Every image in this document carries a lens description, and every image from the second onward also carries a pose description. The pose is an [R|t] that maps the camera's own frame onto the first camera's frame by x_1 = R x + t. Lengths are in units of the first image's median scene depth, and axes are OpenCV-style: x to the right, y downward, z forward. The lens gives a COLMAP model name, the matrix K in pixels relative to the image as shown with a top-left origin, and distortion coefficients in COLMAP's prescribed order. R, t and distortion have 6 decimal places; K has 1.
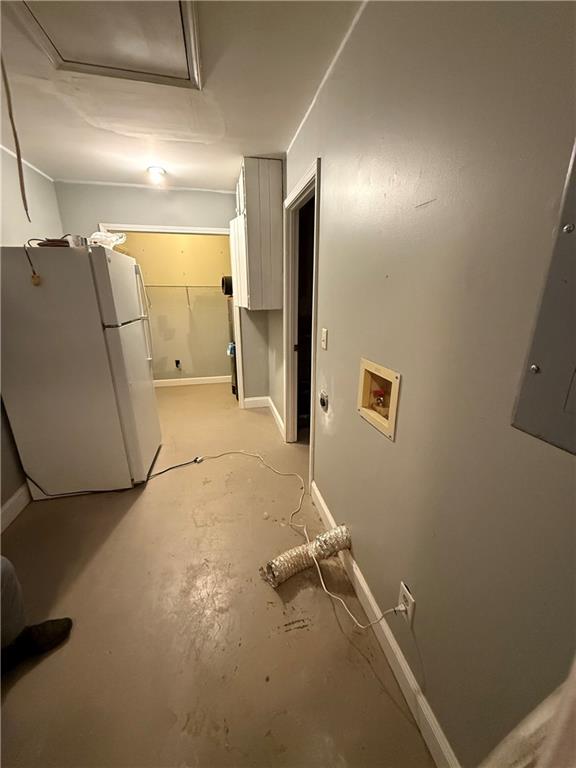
lens RADIAL K [[307.5, 0, 289.8], [0, 307.5, 384.7], [0, 0, 1]] dist [-0.002241, -0.000490]
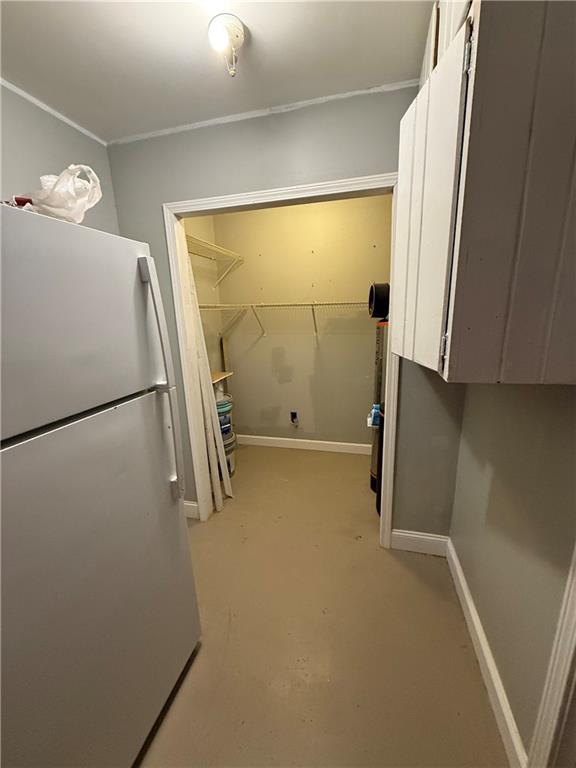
lens RADIAL K [[307.5, 0, 289.8], [0, 307.5, 384.7], [0, 0, 1]] dist [-0.002241, -0.000490]
pose [[0.890819, 0.081187, -0.447046, -0.088008], [-0.101756, 0.994563, -0.022148, -0.145248], [0.442817, 0.065220, 0.894237, 0.450212]]
